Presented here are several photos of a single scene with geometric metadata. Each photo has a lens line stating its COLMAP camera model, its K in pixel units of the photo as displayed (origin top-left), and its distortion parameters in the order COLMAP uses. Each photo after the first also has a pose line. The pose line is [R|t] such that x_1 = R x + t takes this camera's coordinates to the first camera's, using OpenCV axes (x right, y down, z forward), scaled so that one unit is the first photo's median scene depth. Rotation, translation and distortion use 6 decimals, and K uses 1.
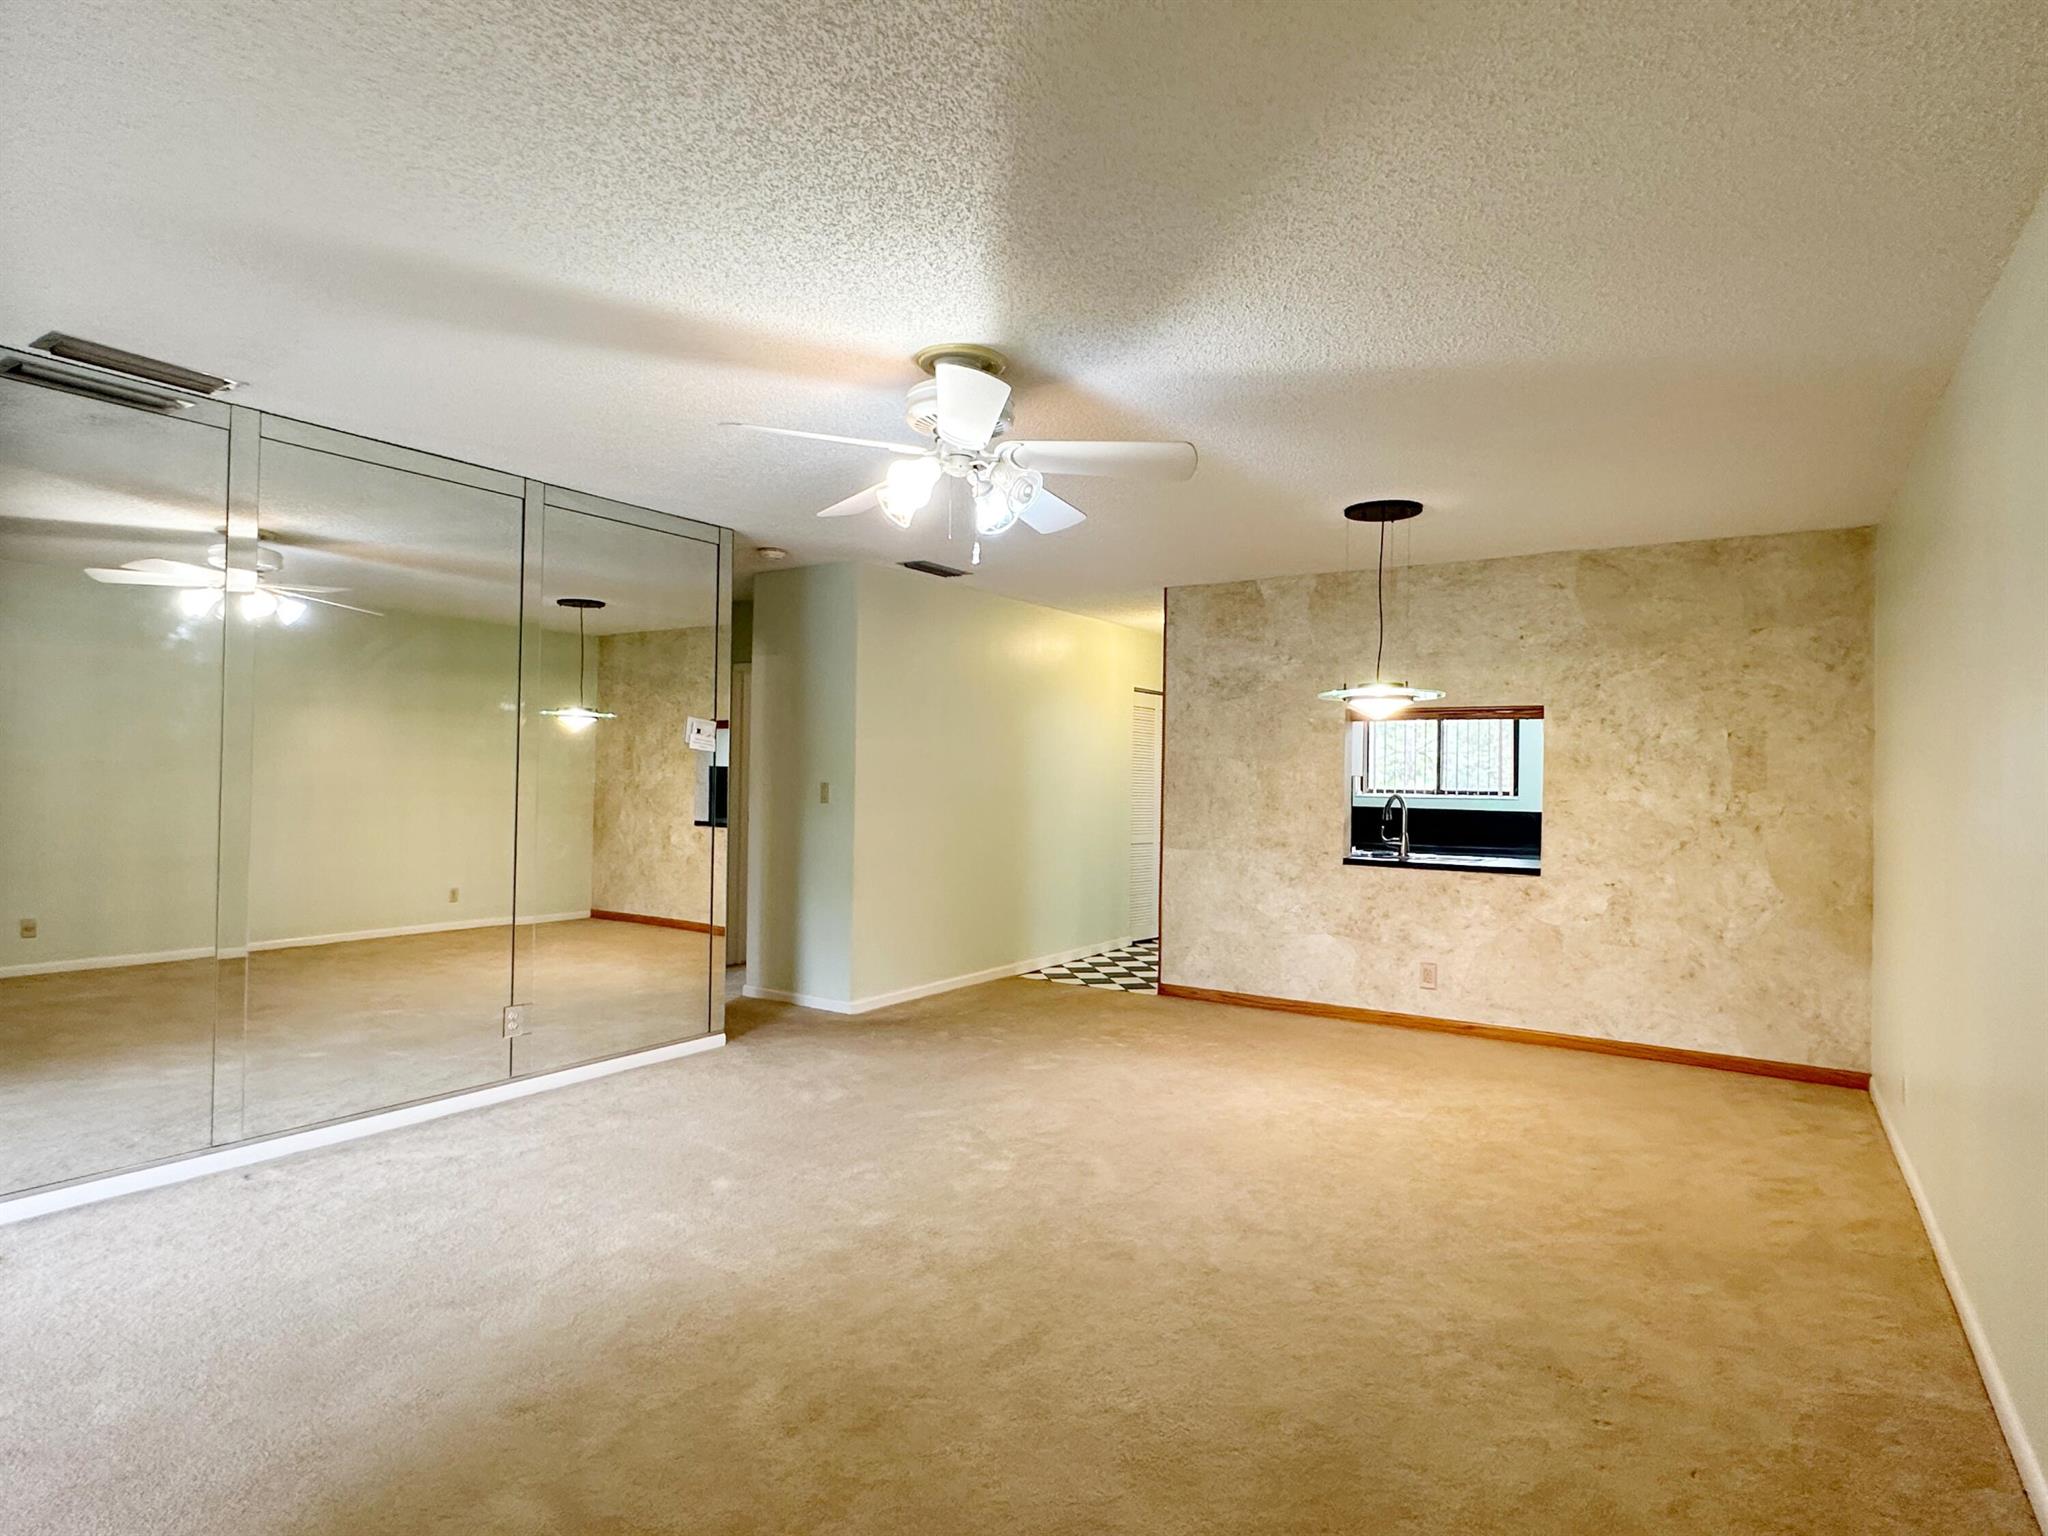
lens RADIAL K [[1109.6, 0, 1022.9], [0, 1109.6, 757.4], [0, 0, 1]] dist [-0.001839, 0.000324]
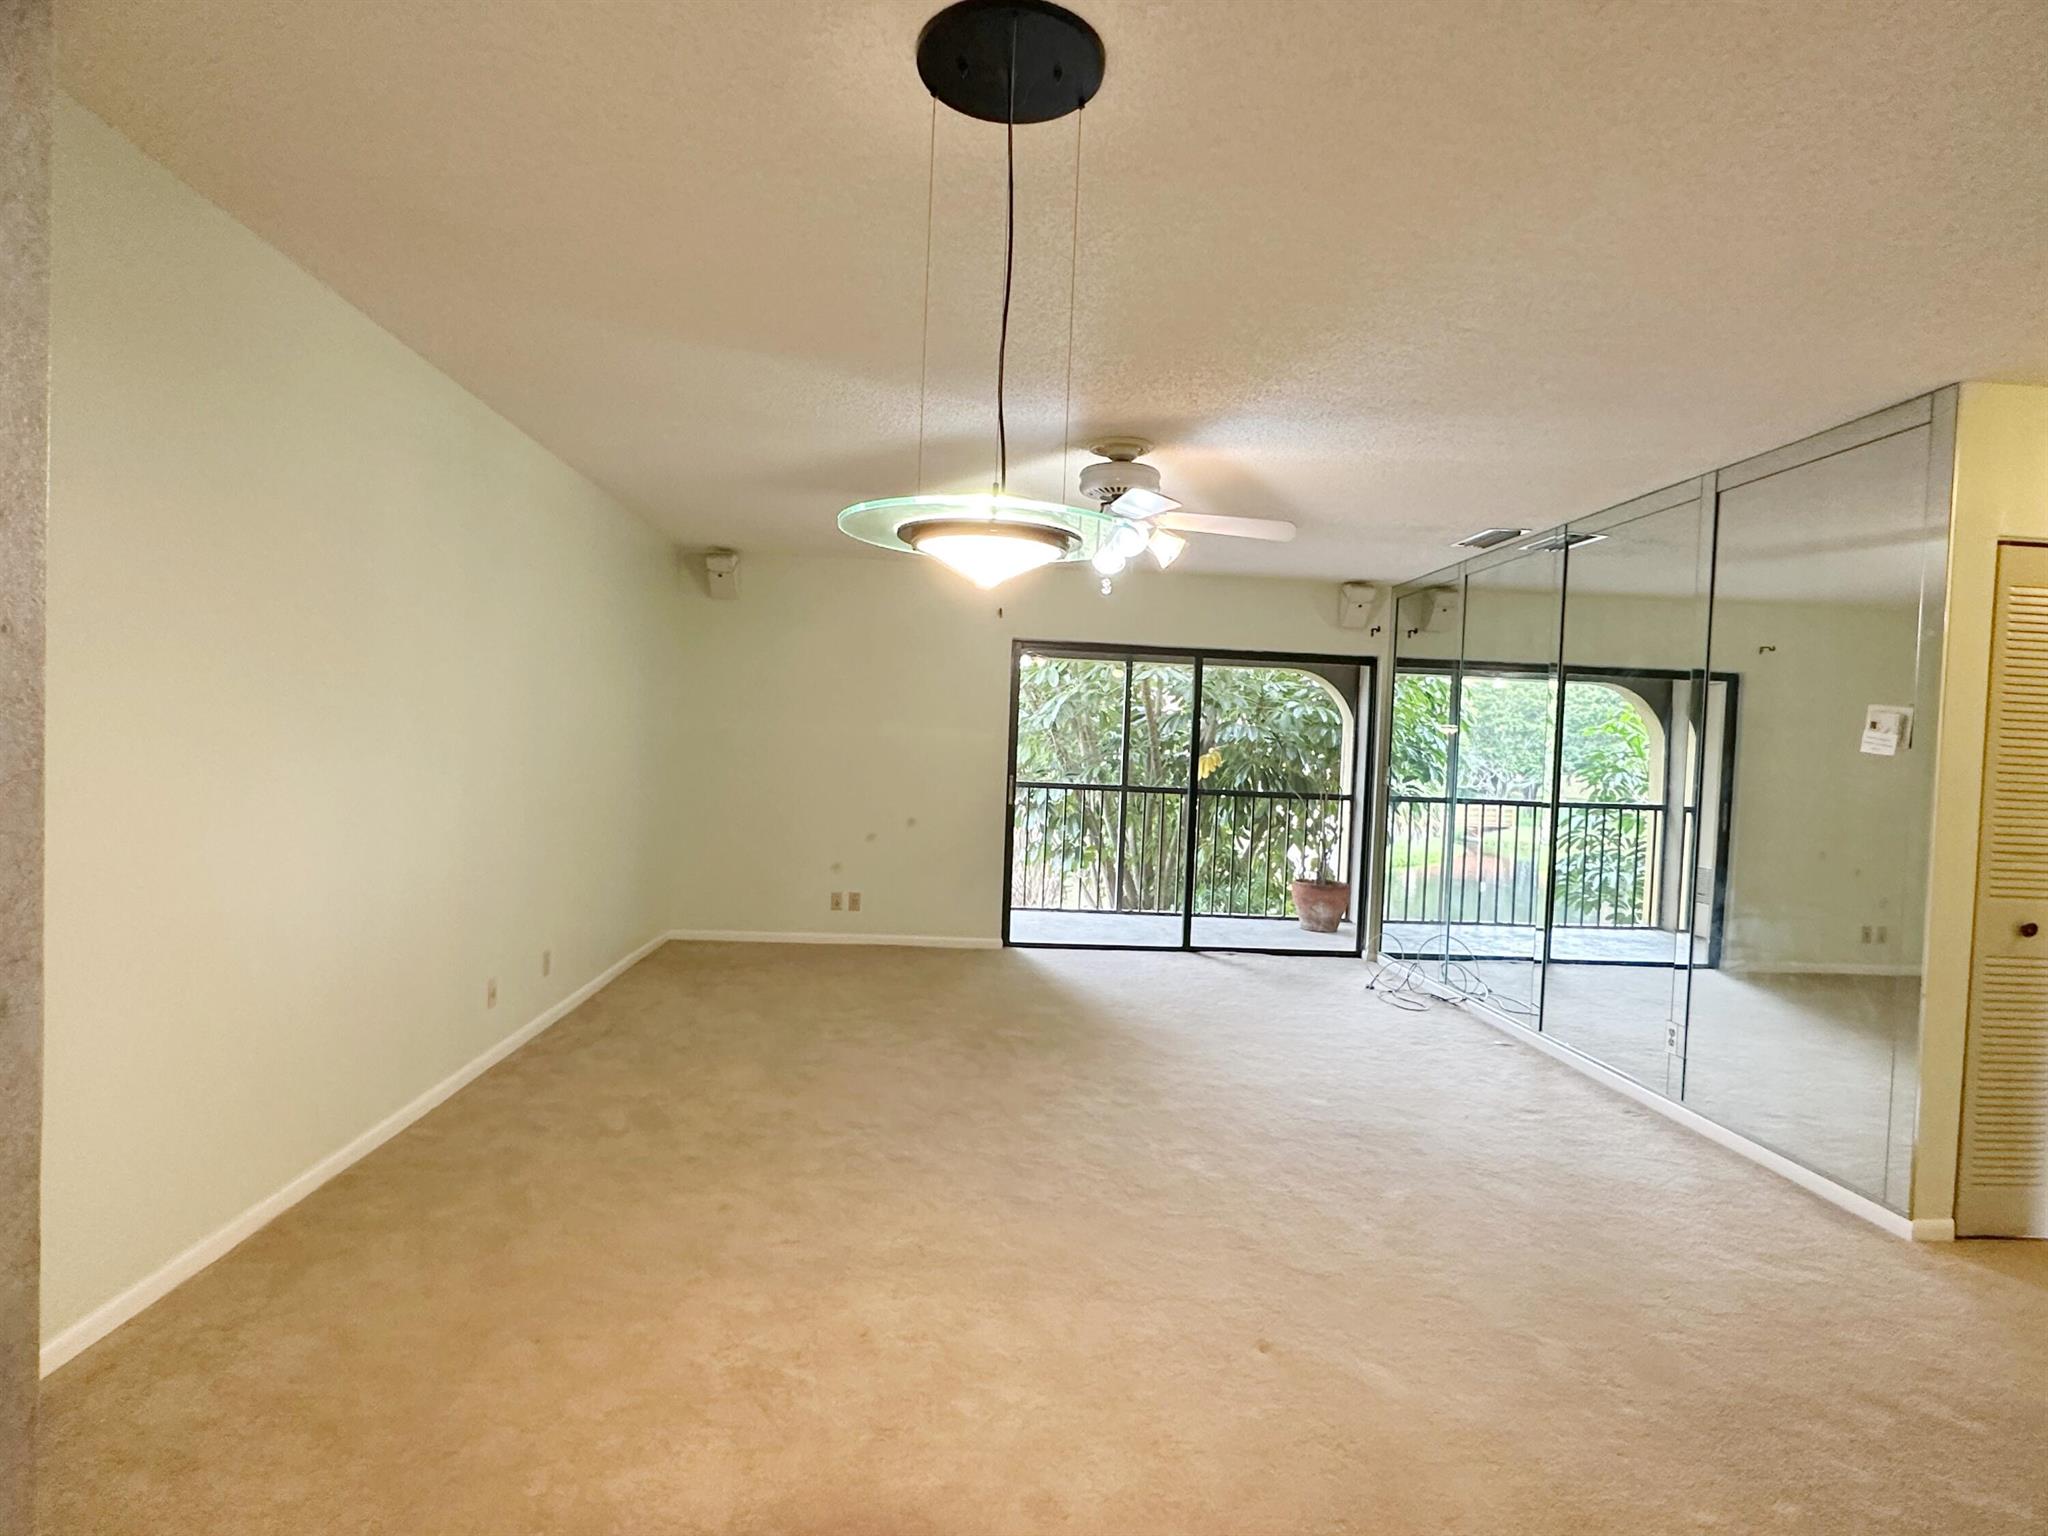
lens RADIAL K [[1109.6, 0, 1020.1], [0, 1109.6, 770.9], [0, 0, 1]] dist [-0.001839, 0.000324]
pose [[-0.799687, -0.037689, -0.599233, 0.475627], [-0.044315, 0.999011, -0.003695, 0.026334], [0.598780, 0.023600, -0.800566, 1.151026]]
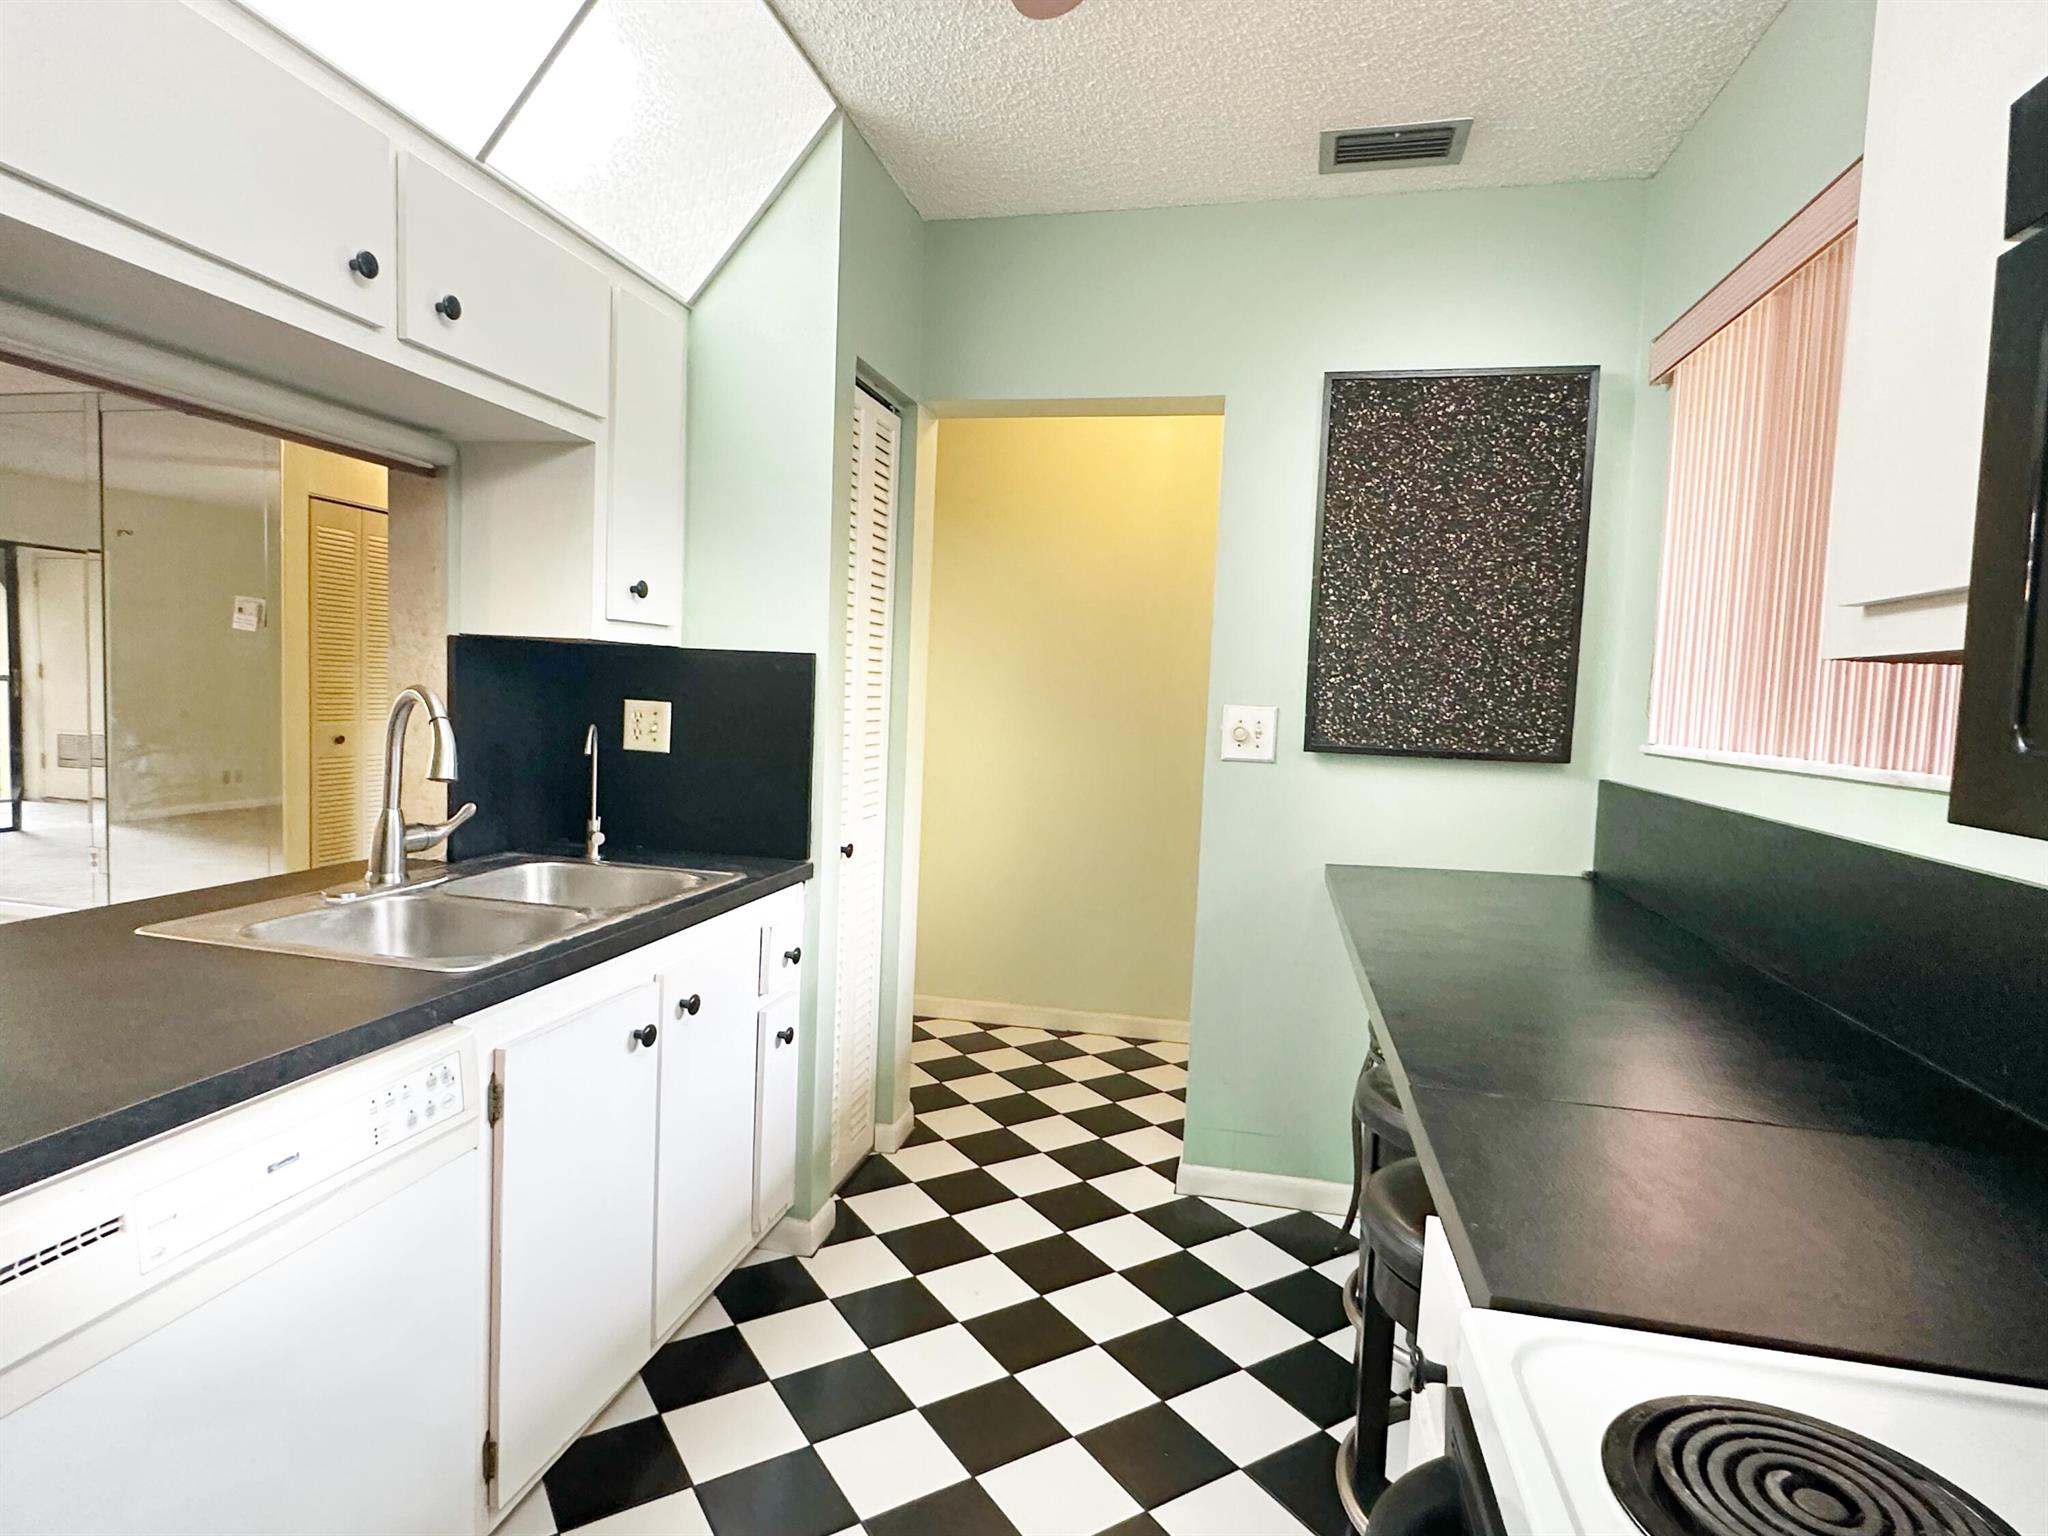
lens RADIAL K [[1109.6, 0, 1010.7], [0, 1109.6, 767.7], [0, 0, 1]] dist [-0.001839, 0.000324]
pose [[0.349608, 0.064307, -0.934686, 0.796046], [-0.015427, 0.997901, 0.062886, 0.039184], [0.936769, -0.007566, 0.349867, 1.211042]]
